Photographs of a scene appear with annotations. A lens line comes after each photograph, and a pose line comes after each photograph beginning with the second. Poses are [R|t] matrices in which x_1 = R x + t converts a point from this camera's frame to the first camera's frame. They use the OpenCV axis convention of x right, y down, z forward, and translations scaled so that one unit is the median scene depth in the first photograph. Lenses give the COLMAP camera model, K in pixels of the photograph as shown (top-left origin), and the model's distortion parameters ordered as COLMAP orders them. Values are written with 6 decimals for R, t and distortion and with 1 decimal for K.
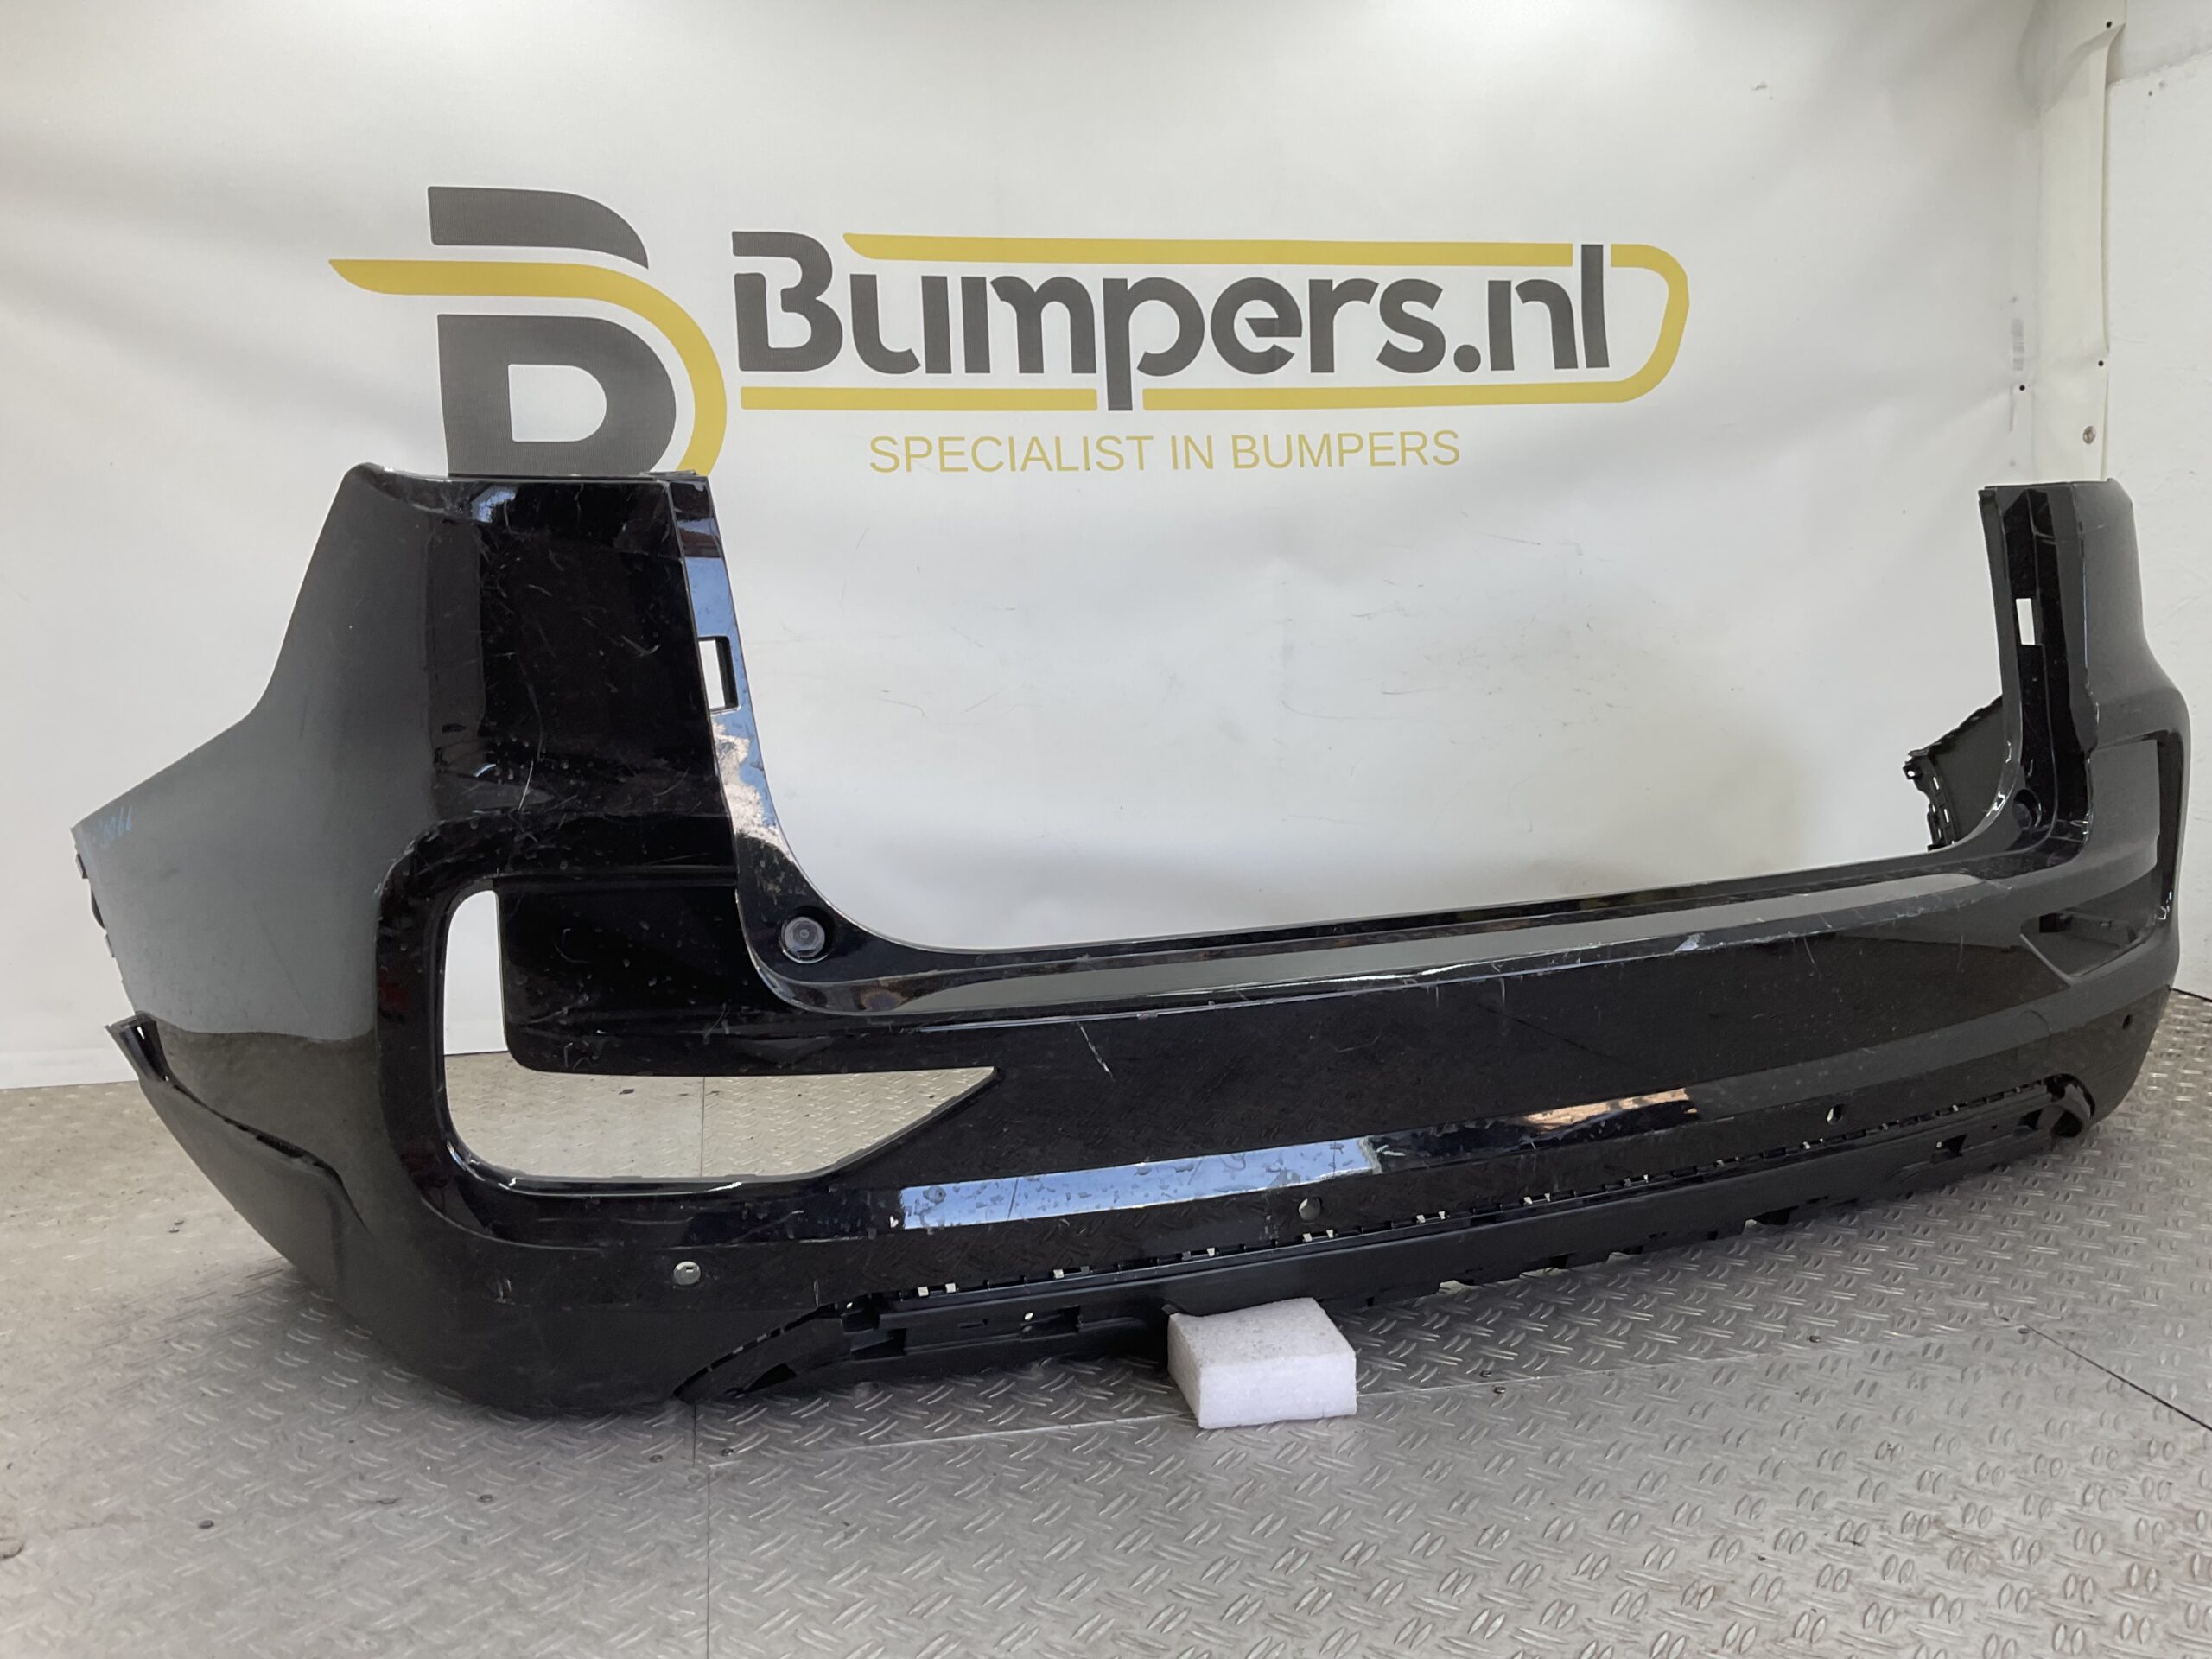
lens RADIAL K [[1809.2, 0, 1105.9], [0, 1809.2, 843.7], [0, 0, 1]] dist [0.043528, -0.087881]
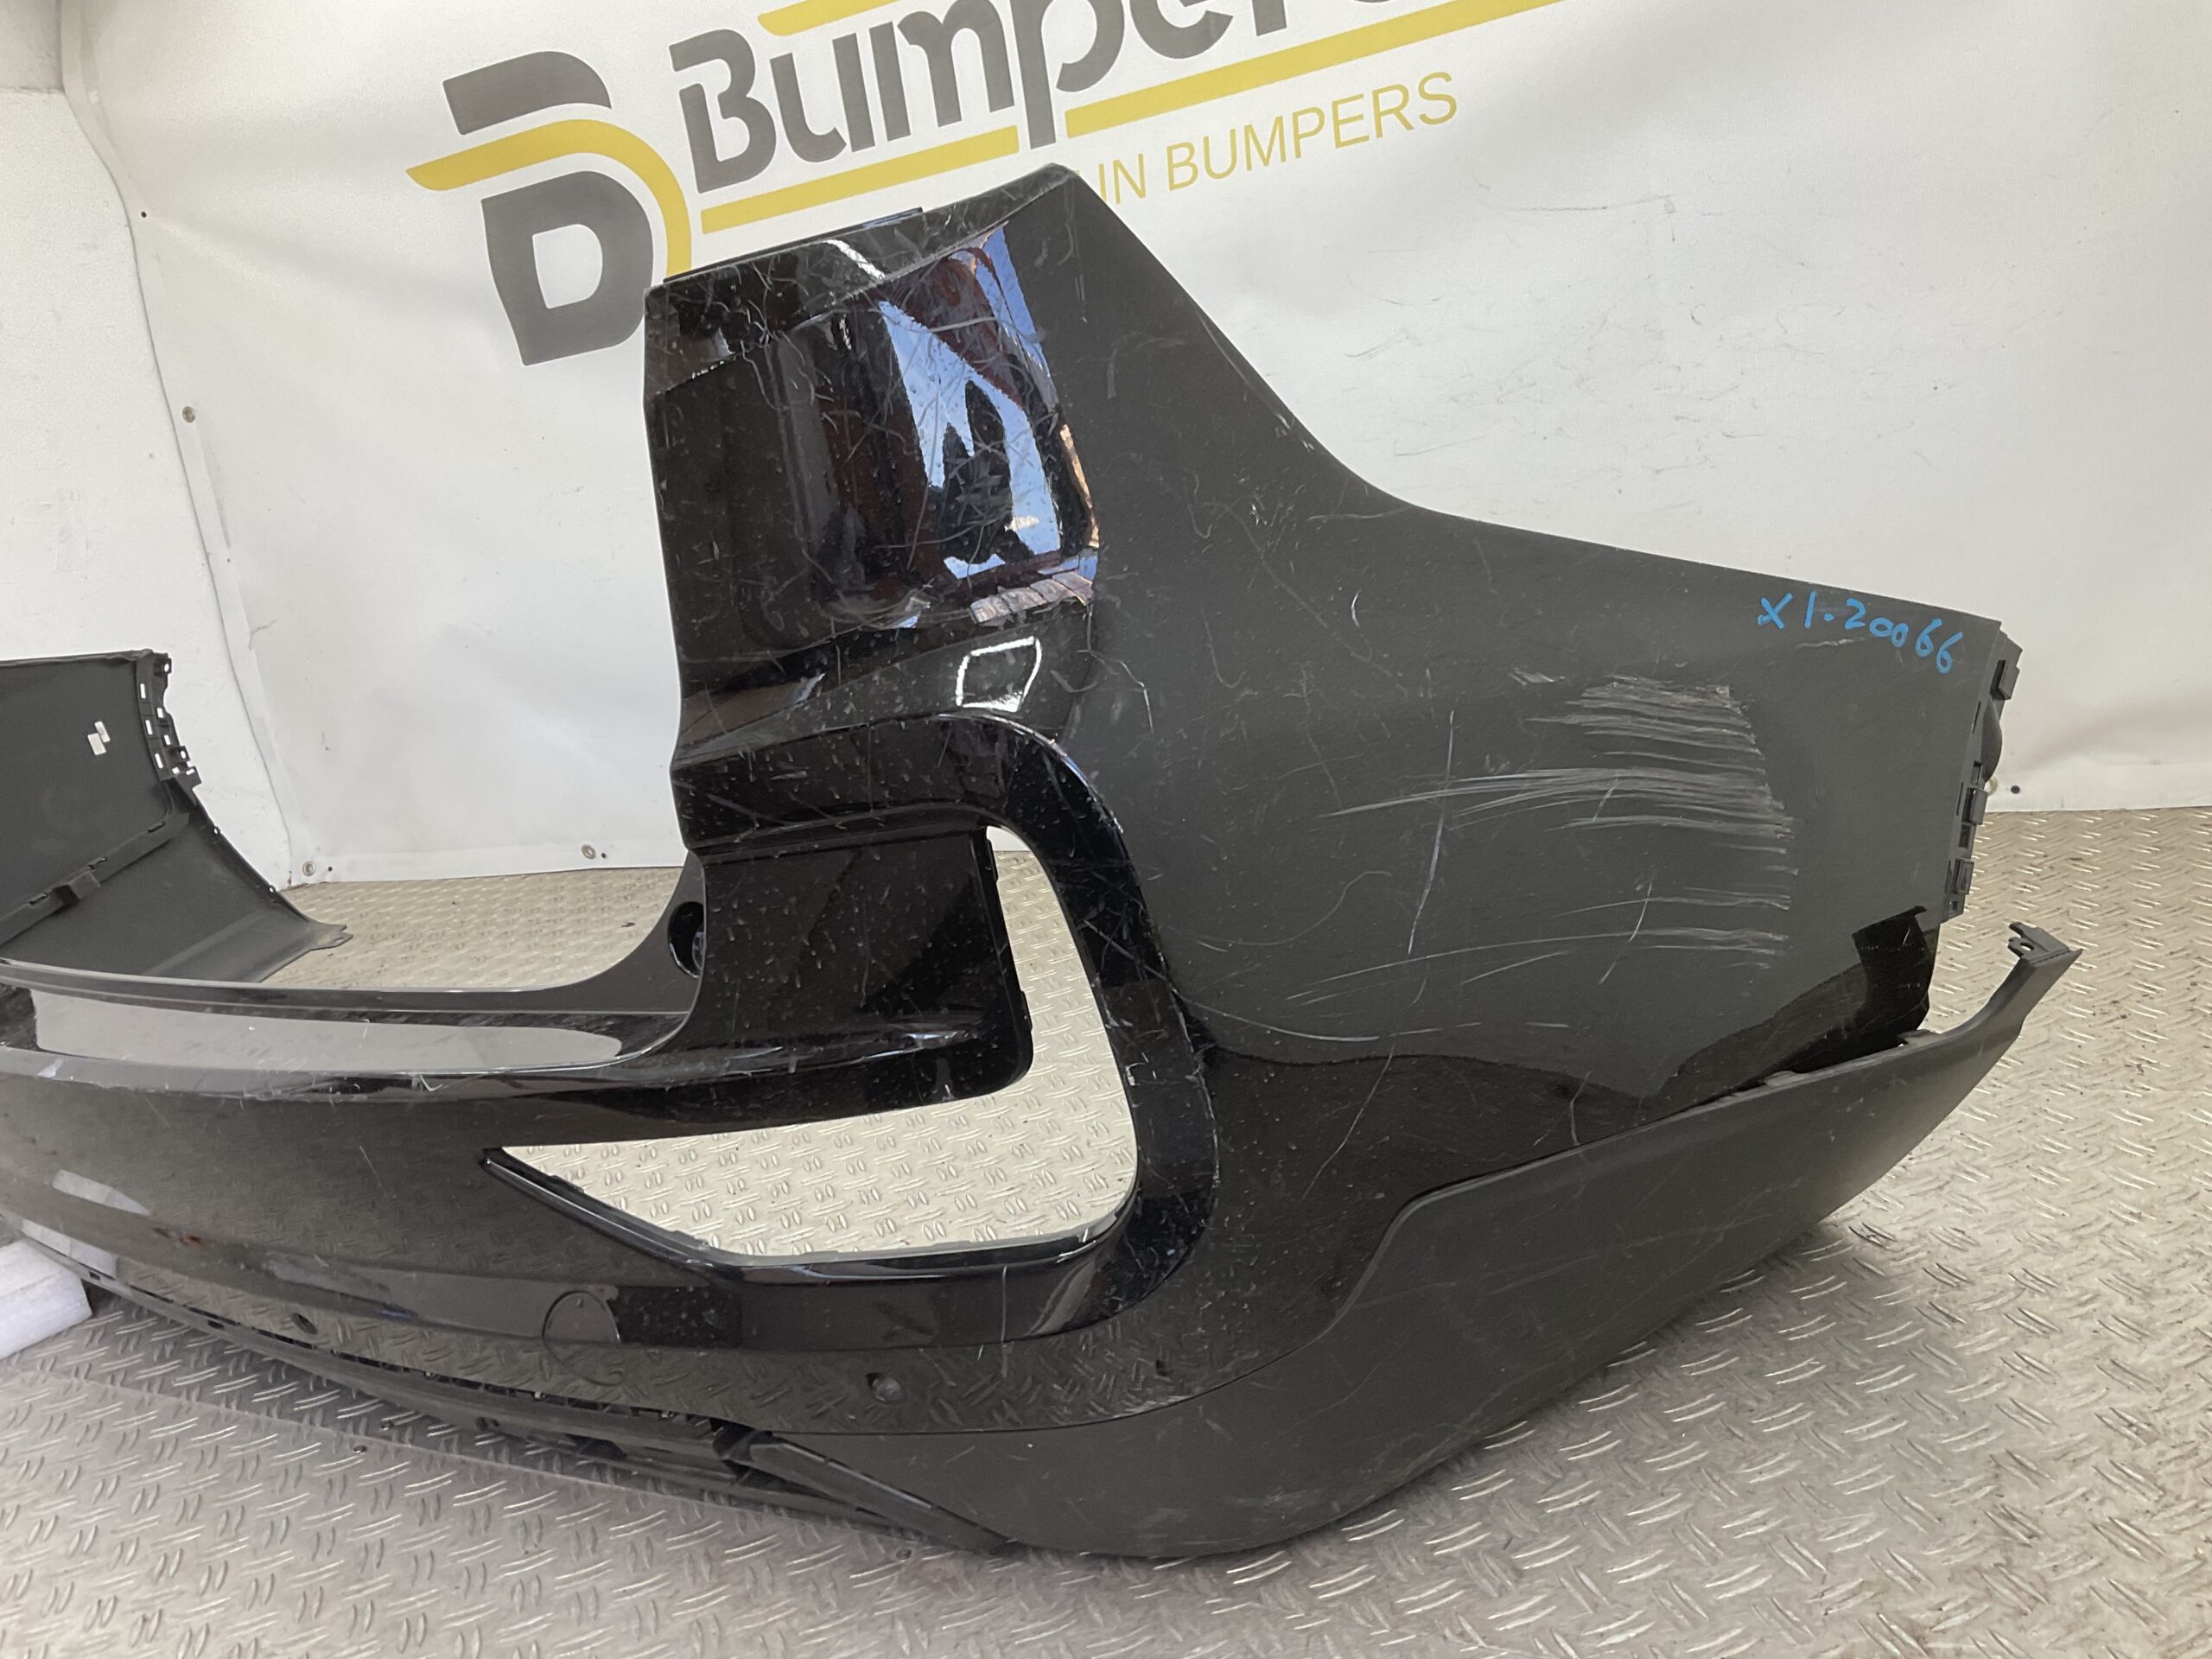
lens RADIAL K [[1809.2, 0, 1102.1], [0, 1809.2, 852.5], [0, 0, 1]] dist [0.043528, -0.087881]
pose [[0.760353, 0.051235, -0.647486, 0.592241], [0.081115, 0.981589, 0.172926, -0.063789], [0.644425, -0.184005, 0.742198, 0.344414]]
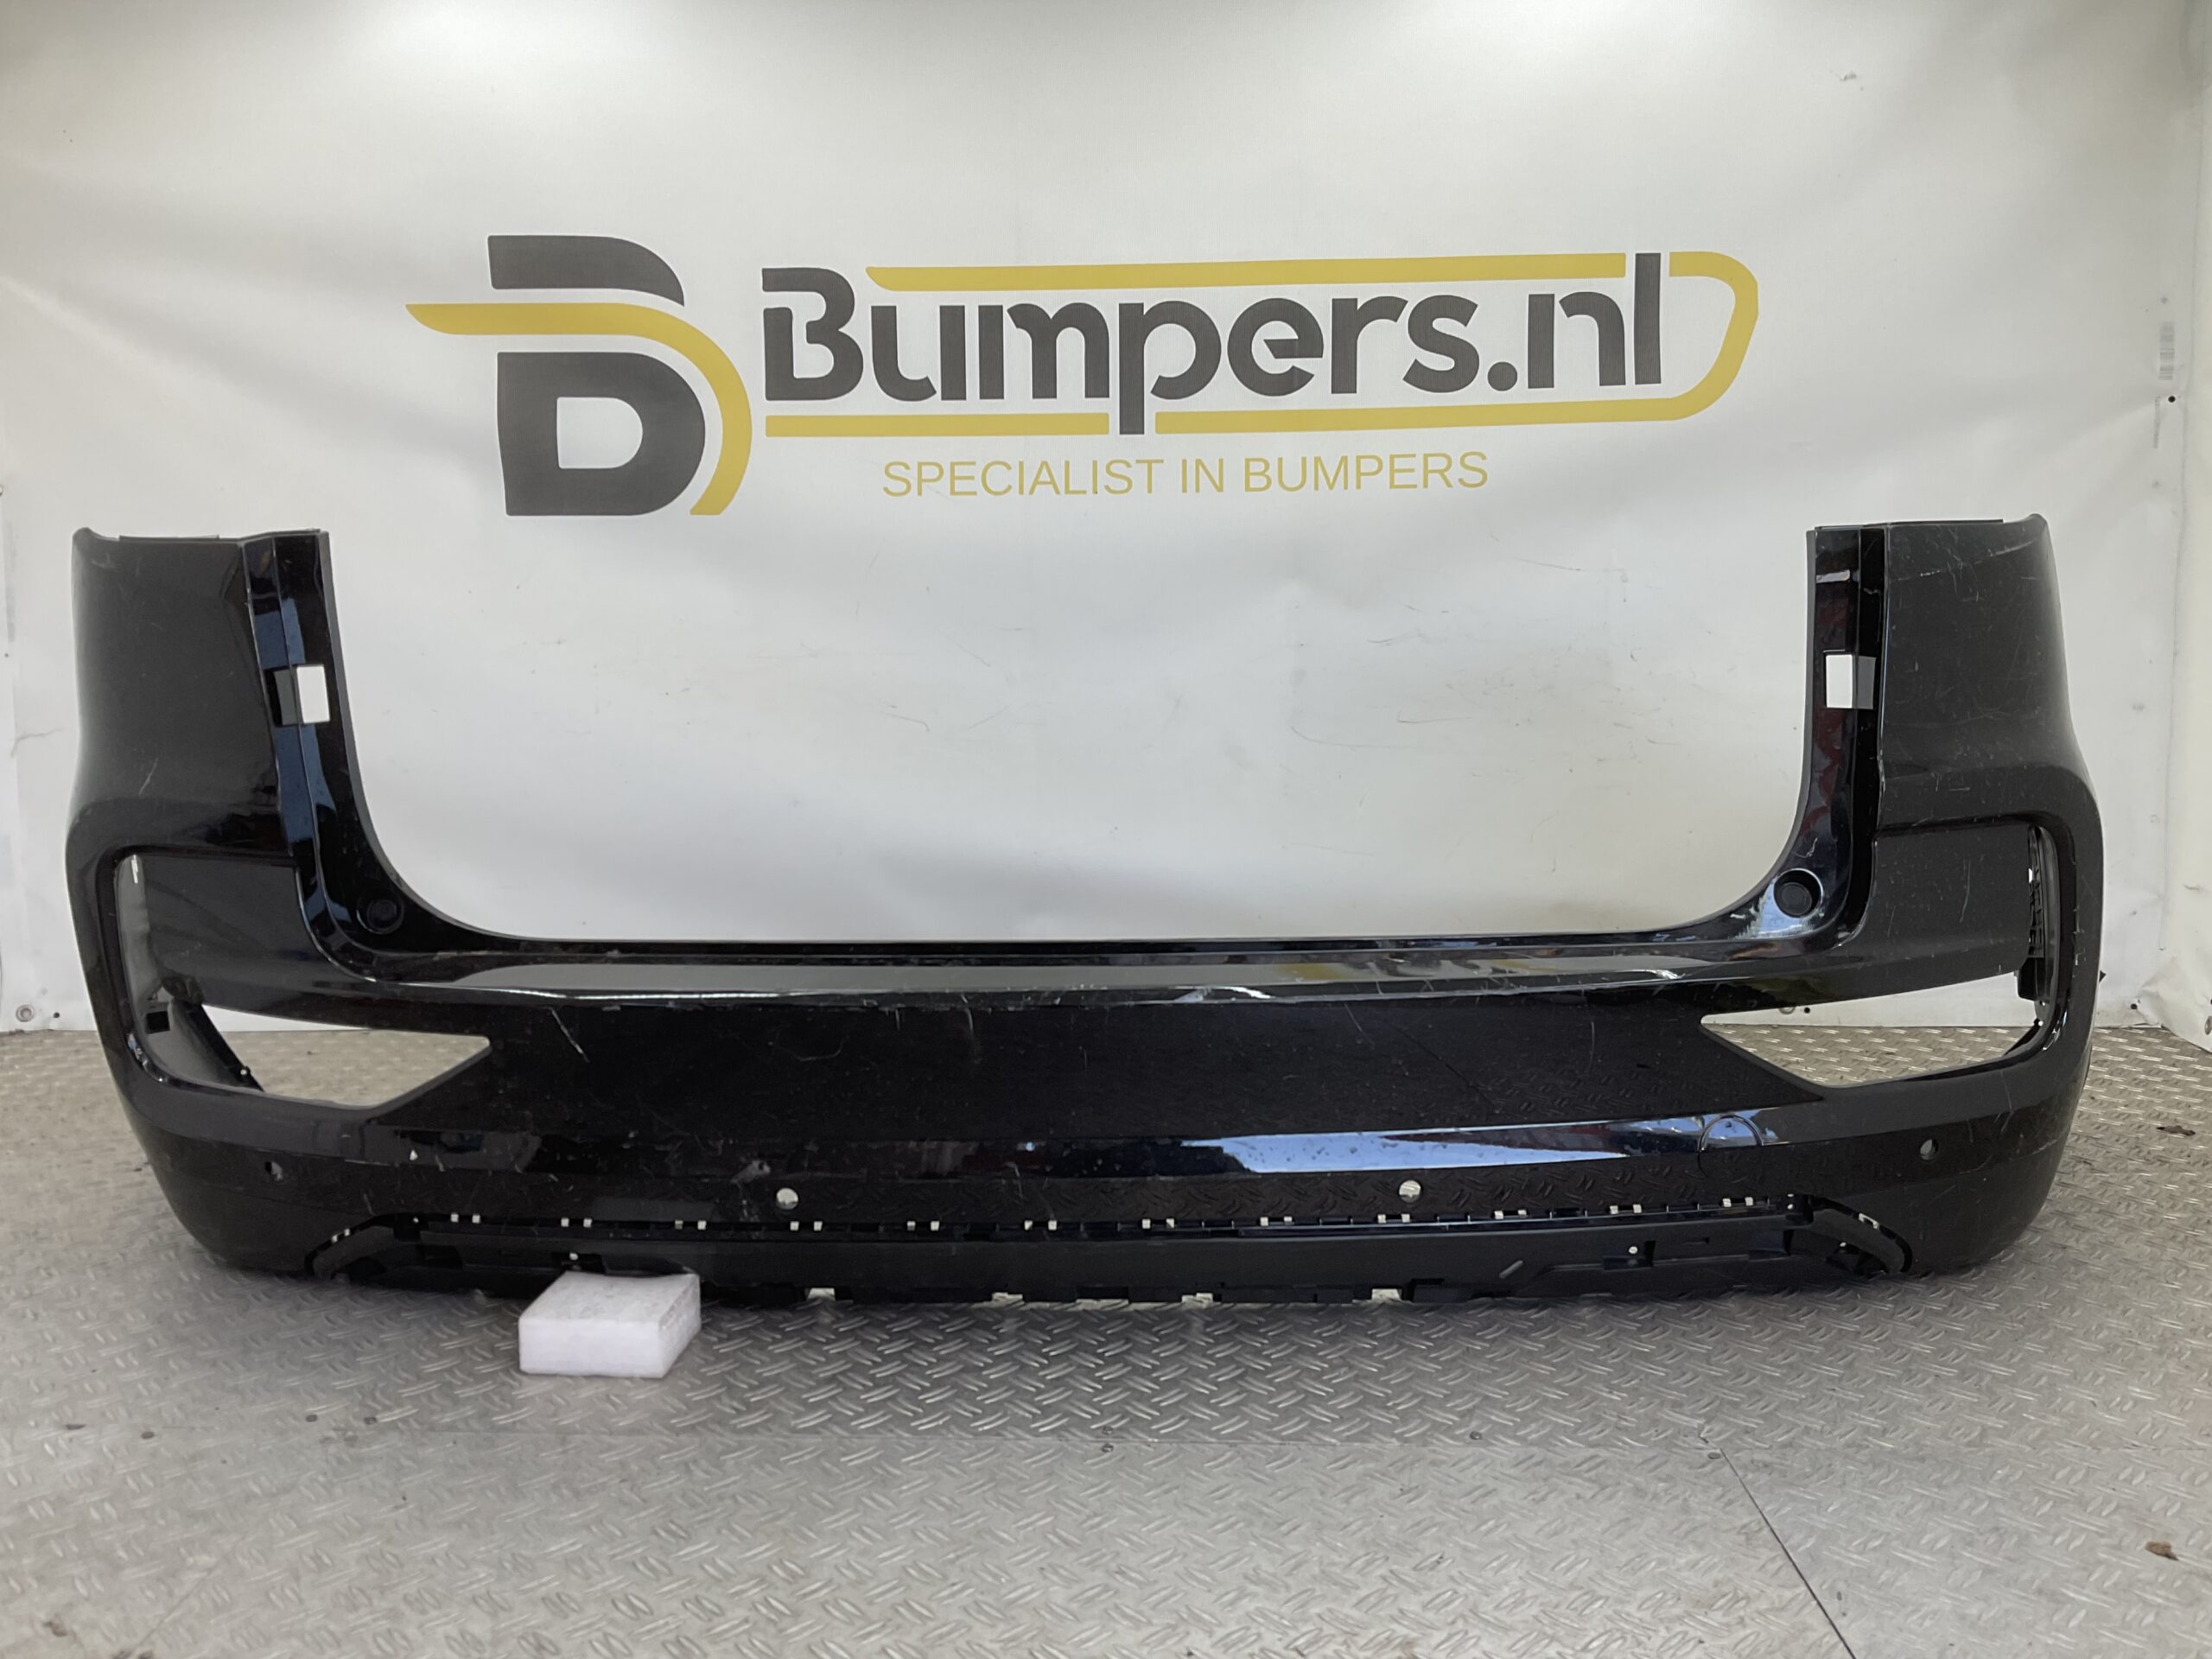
lens RADIAL K [[1809.2, 0, 1110.7], [0, 1809.2, 842.8], [0, 0, 1]] dist [0.043528, -0.087881]
pose [[0.972085, 0.046337, -0.230010, 0.242049], [-0.044330, 0.998920, 0.013885, -0.025879], [0.230405, -0.003301, 0.973089, 0.016263]]
